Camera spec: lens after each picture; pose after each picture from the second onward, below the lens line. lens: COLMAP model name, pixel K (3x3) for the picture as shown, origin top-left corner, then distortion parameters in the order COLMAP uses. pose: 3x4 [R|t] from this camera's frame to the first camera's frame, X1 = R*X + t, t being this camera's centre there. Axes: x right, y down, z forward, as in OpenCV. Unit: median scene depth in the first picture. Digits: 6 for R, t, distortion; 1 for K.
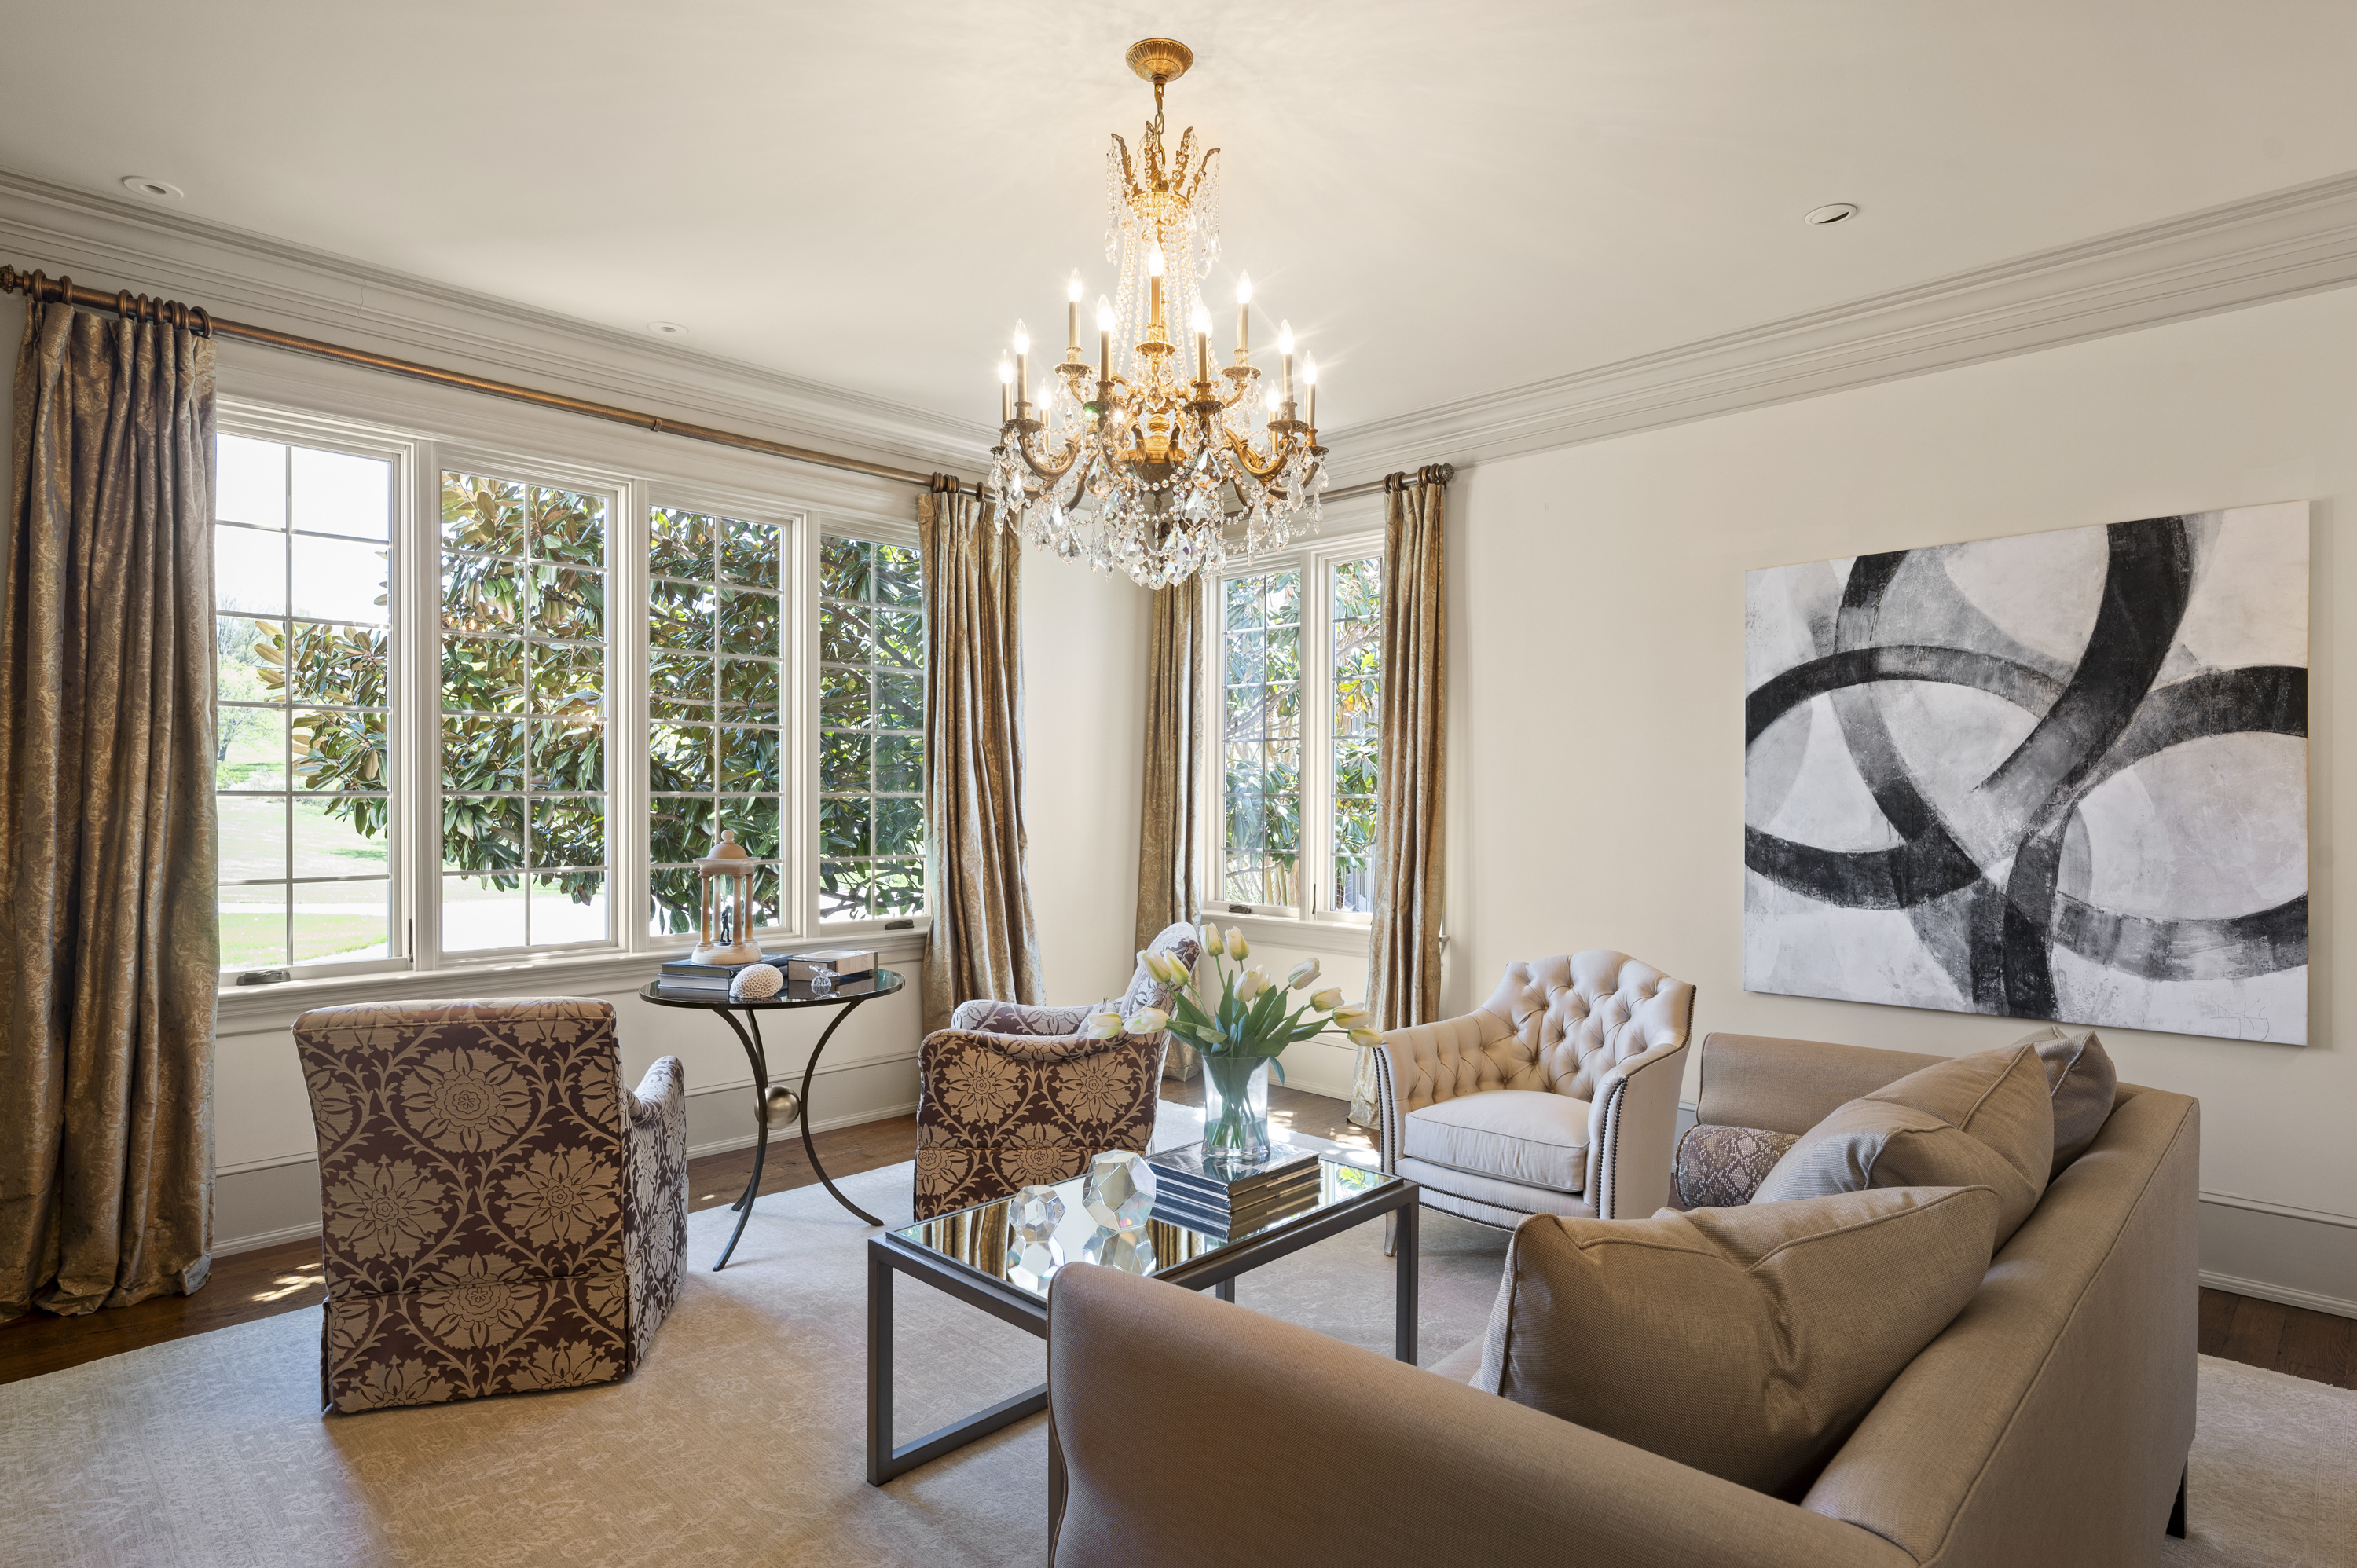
lens RADIAL K [[1263.3, 0, 1177.4], [0, 1263.3, 790.4], [0, 0, 1]] dist [0.000809, 0.000445]
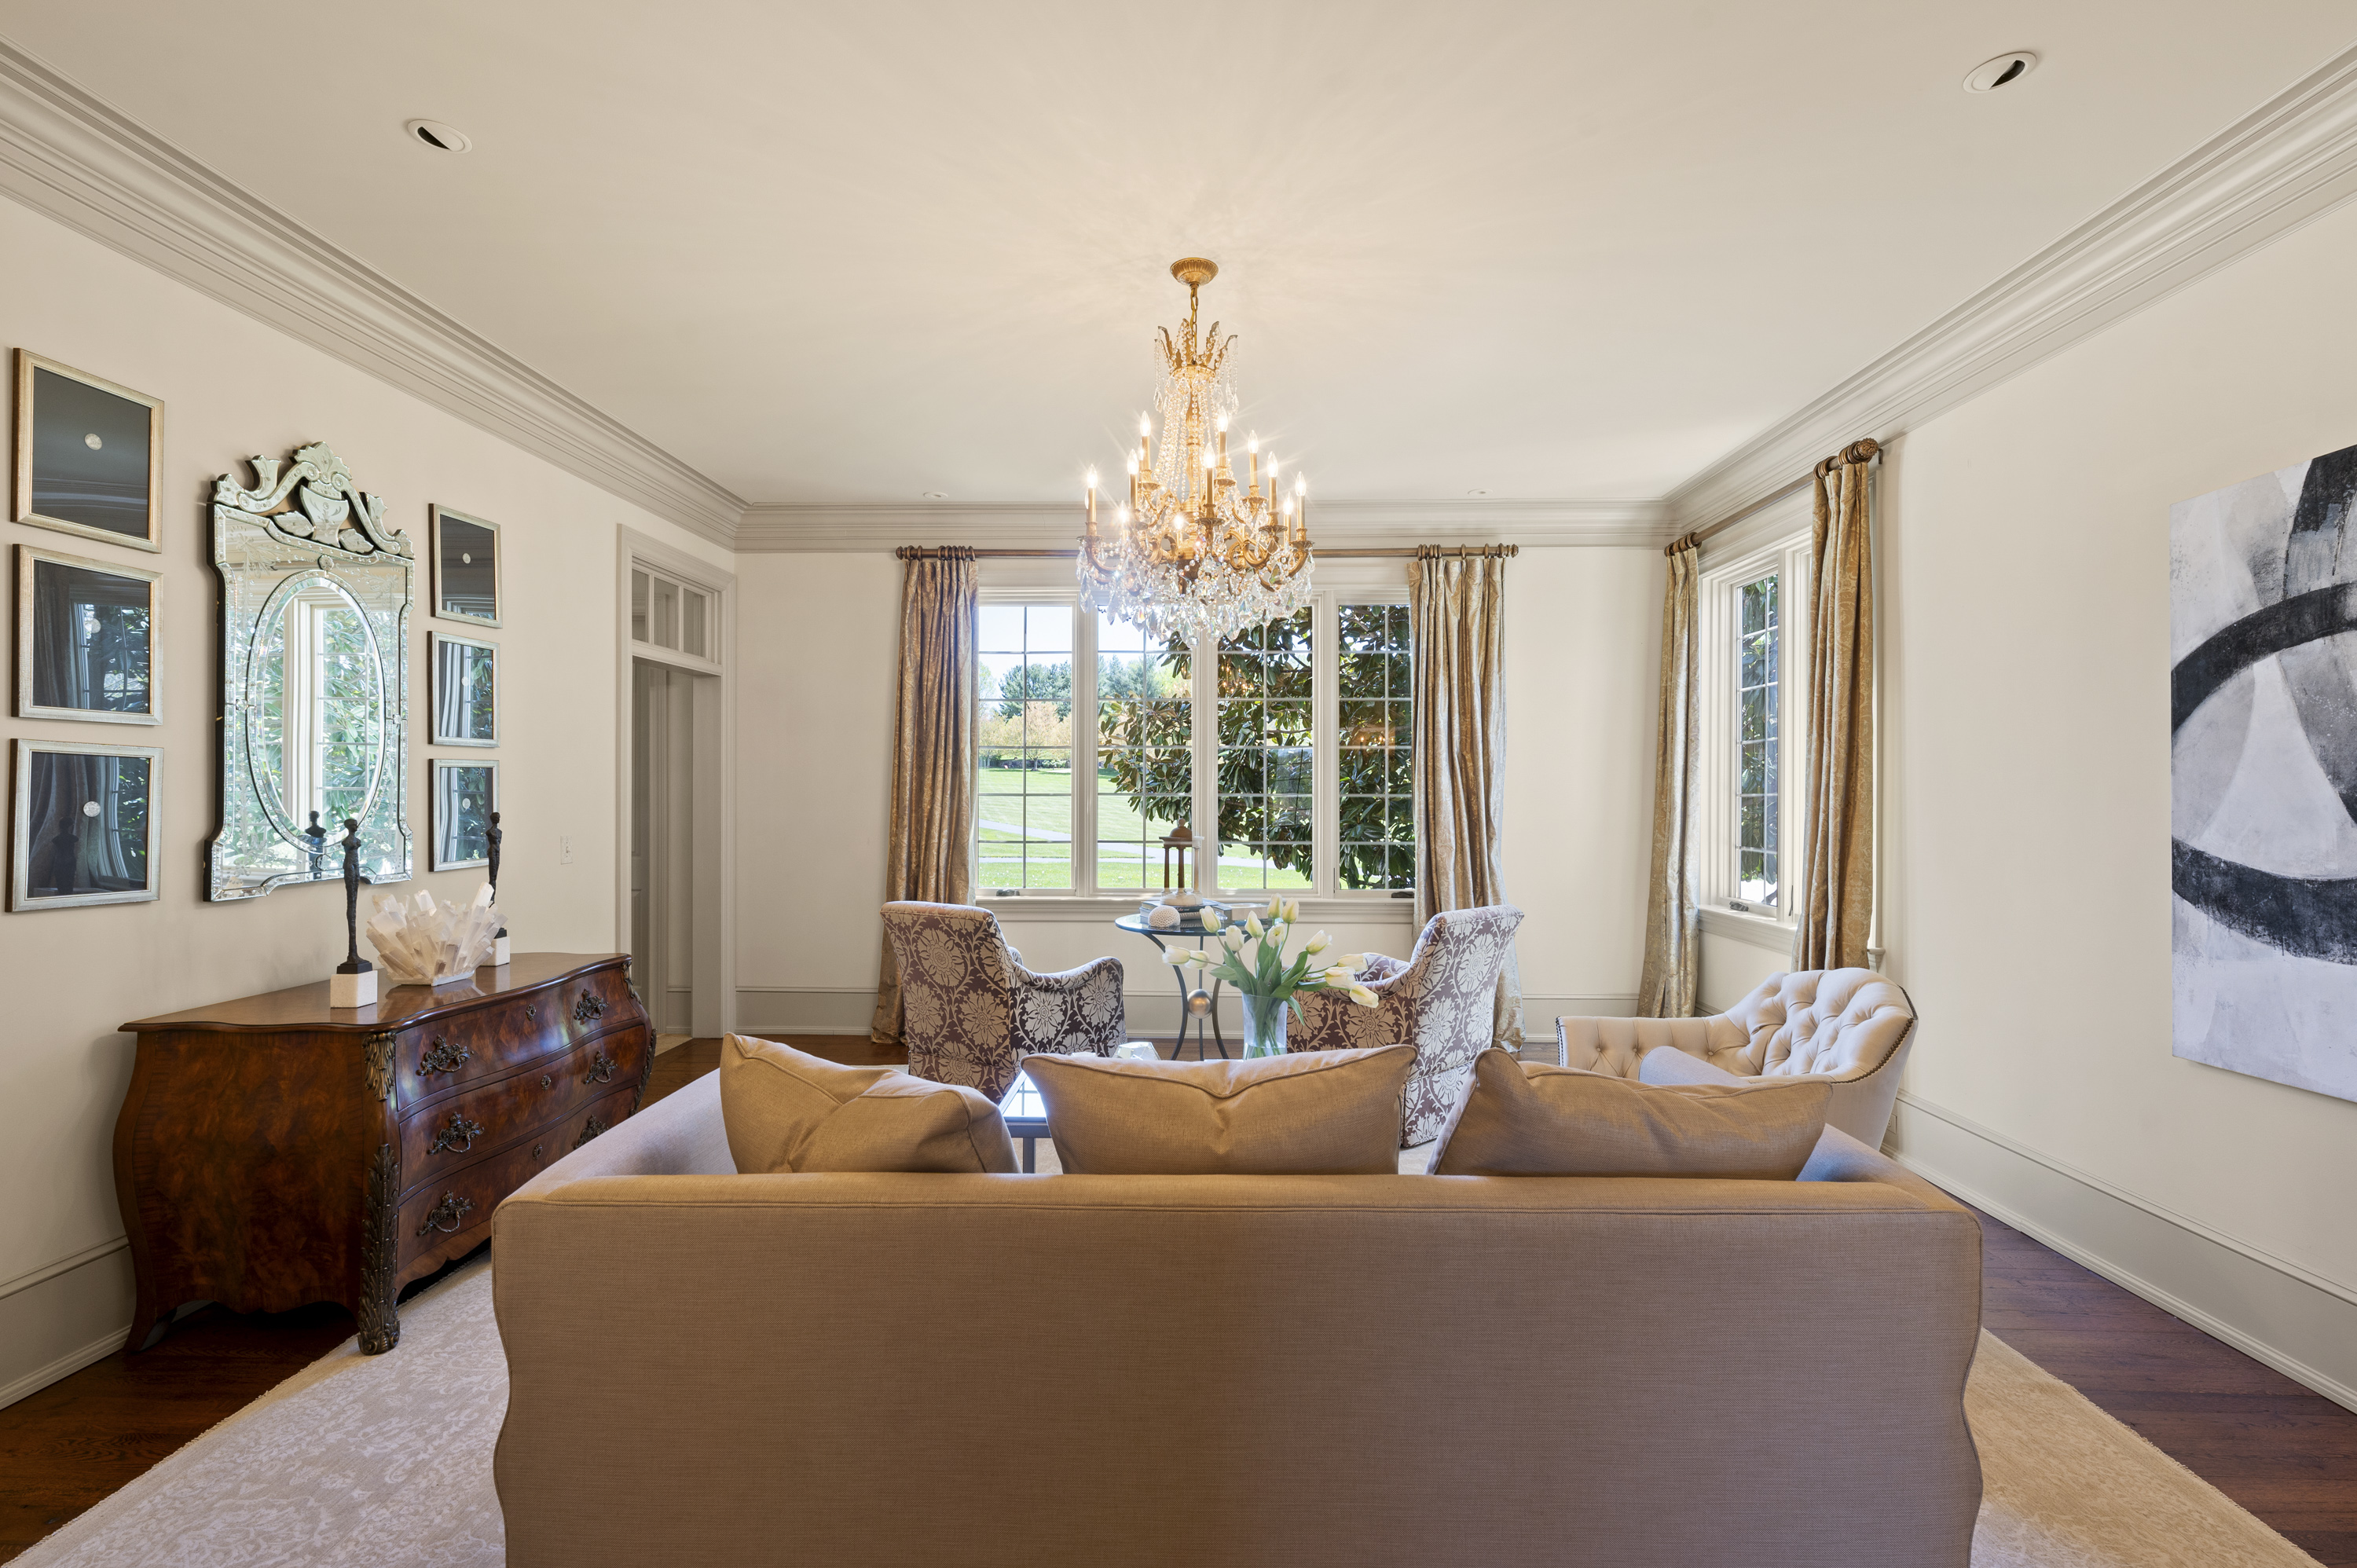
lens RADIAL K [[1032.0, 0, 1190.9], [0, 1032.0, 786.3], [0, 0, 1]] dist [-0.000229, 0.000092]
pose [[0.673985, -0.005400, -0.738726, 0.533491], [0.001695, 0.999982, -0.005763, -0.000503], [0.738743, 0.002632, 0.673982, 0.151452]]
